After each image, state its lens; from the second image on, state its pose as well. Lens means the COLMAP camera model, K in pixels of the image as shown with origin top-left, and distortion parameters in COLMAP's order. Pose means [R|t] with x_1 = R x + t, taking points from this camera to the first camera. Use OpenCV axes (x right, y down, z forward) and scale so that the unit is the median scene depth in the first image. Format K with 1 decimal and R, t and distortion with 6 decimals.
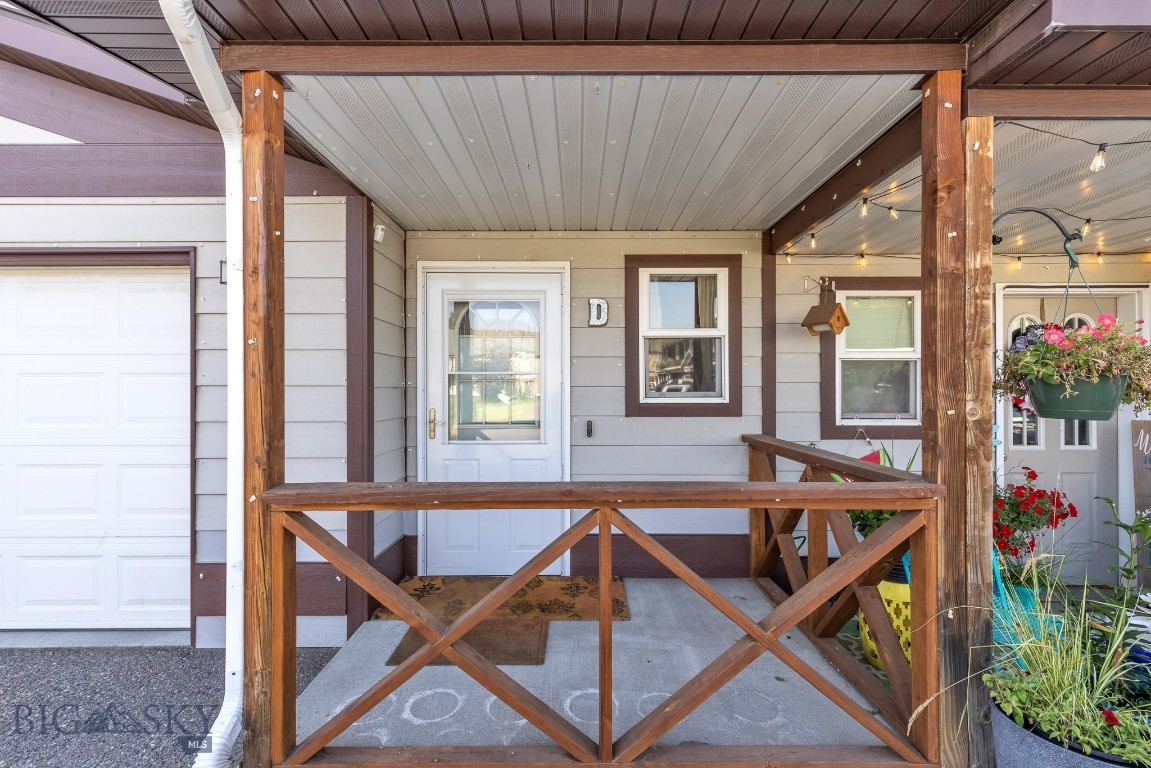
lens RADIAL K [[517.6, 0, 577.2], [0, 517.6, 384.9], [0, 0, 1]] dist [0.009815, -0.001050]
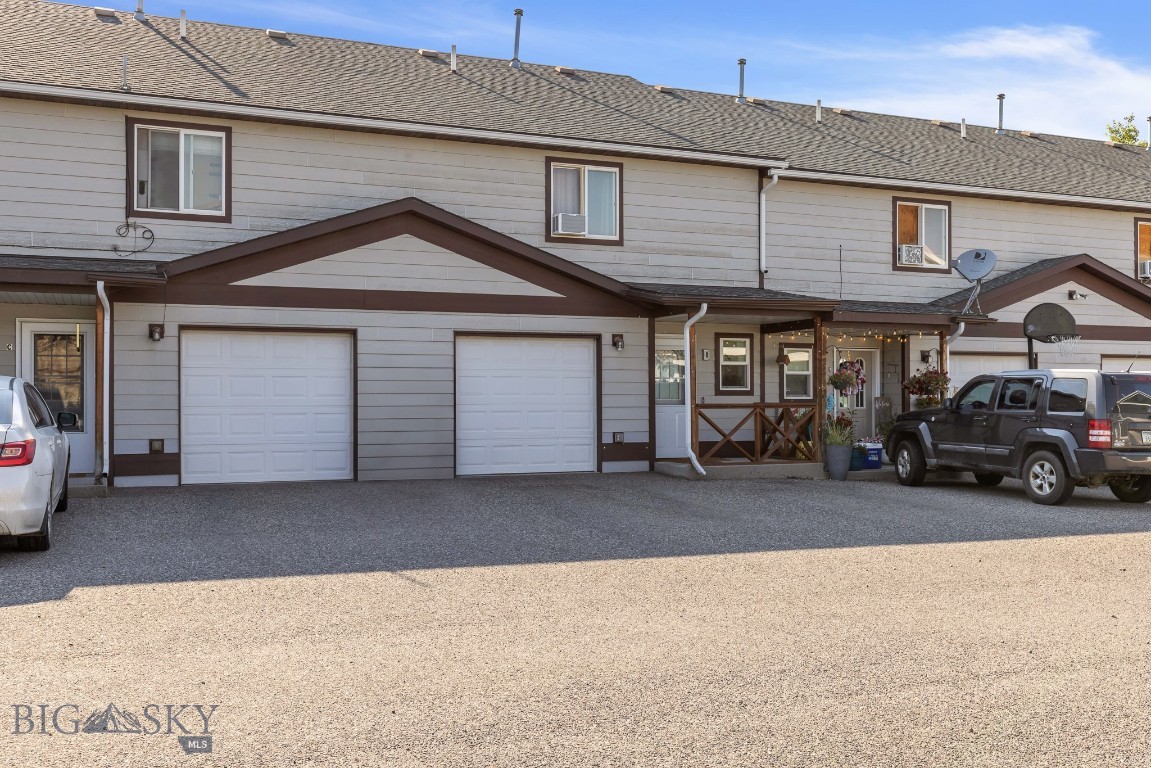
lens RADIAL K [[1096.9, 0, 575.5], [0, 1096.9, 384.0], [0, 0, 1]] dist [0.000061, -0.000002]
pose [[0.922298, 0.006662, 0.386421, -2.651305], [-0.003985, 0.999962, -0.007729, 0.048606], [-0.386458, 0.005588, 0.922290, -3.755396]]
